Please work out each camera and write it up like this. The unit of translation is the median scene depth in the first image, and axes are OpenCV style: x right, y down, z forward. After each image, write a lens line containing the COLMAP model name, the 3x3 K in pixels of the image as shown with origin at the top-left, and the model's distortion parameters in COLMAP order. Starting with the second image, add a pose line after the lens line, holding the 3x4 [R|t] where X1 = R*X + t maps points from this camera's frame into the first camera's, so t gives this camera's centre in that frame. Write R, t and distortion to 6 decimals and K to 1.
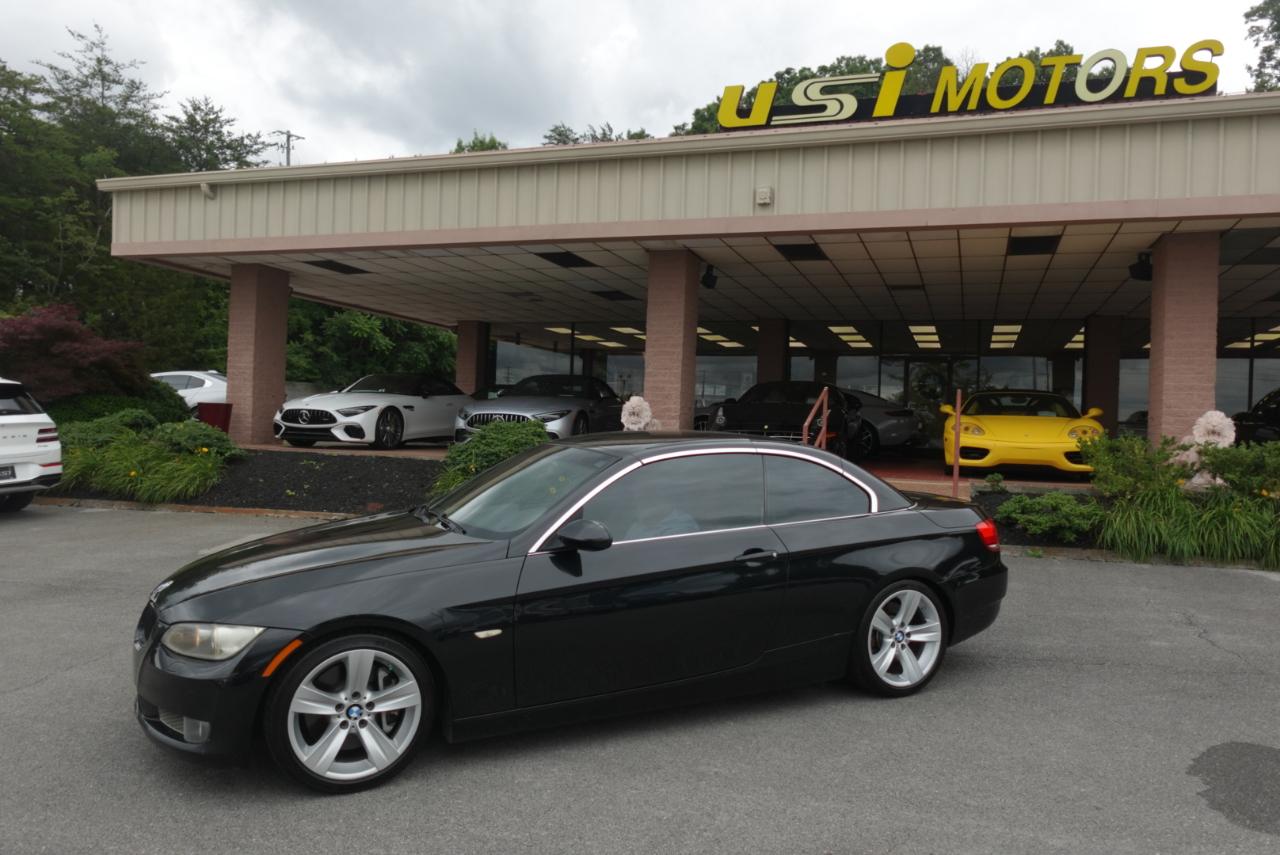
lens RADIAL K [[935.9, 0, 641.5], [0, 935.9, 431.2], [0, 0, 1]] dist [-0.005960, 0.006629]
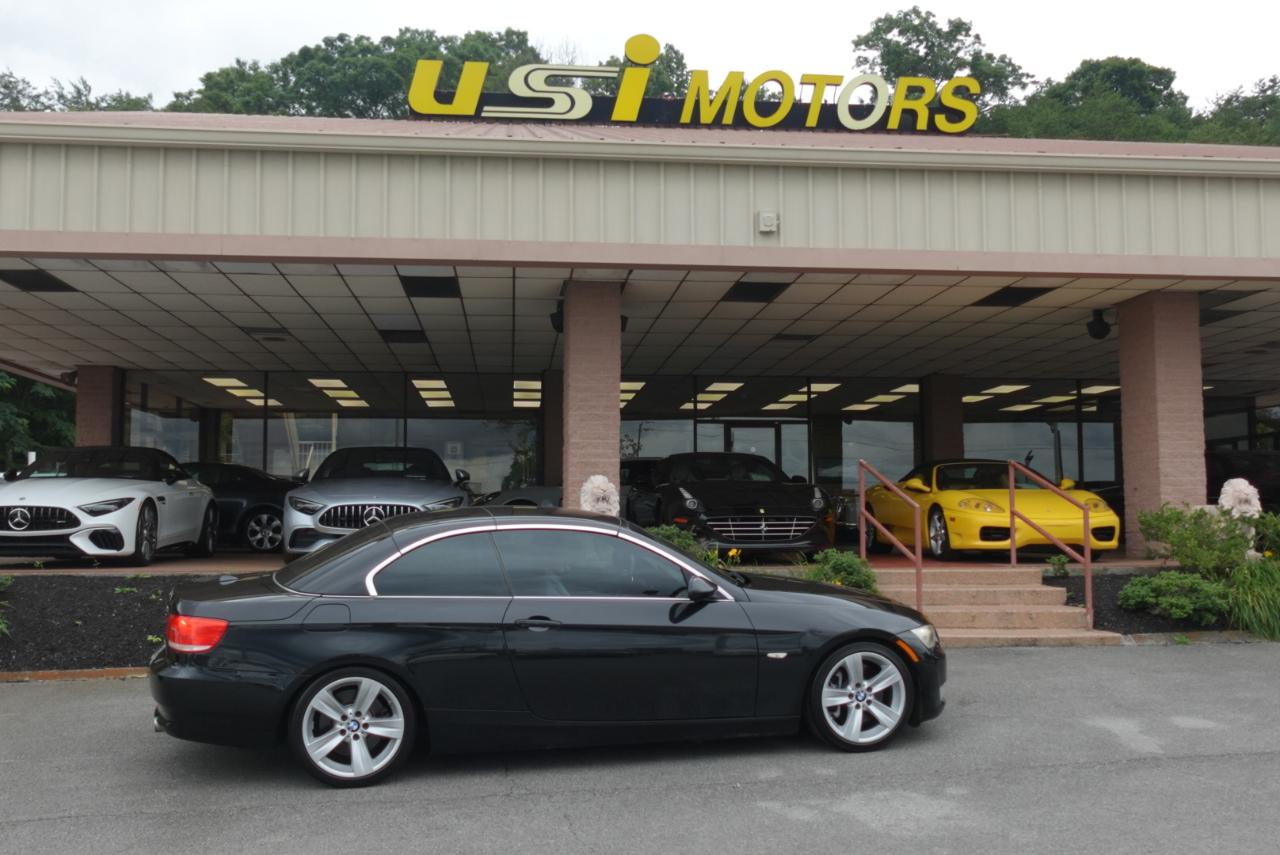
lens RADIAL K [[1263.9, 0, 640.9], [0, 1263.9, 429.4], [0, 0, 1]] dist [-0.016393, 0.028375]
pose [[0.903234, -0.003228, 0.429137, -0.319939], [0.033493, 0.997452, -0.062993, -0.007324], [-0.427840, 0.071271, 0.901040, 0.062362]]
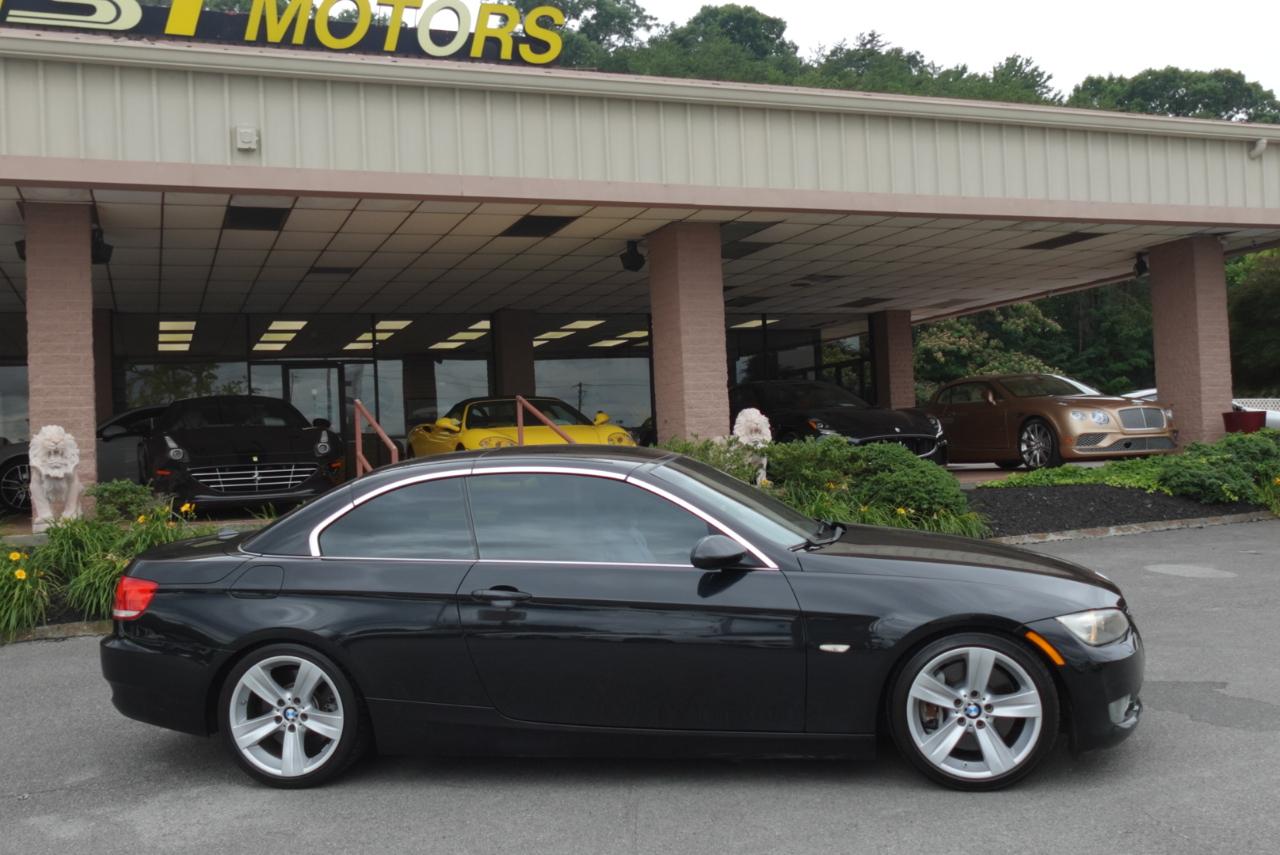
lens RADIAL K [[1263.9, 0, 640.9], [0, 1263.9, 429.4], [0, 0, 1]] dist [-0.016393, 0.028375]
pose [[0.755991, -0.050965, 0.652595, -0.211065], [0.069417, 0.997585, -0.002508, -0.003222], [-0.650891, 0.047197, 0.757702, 0.056578]]
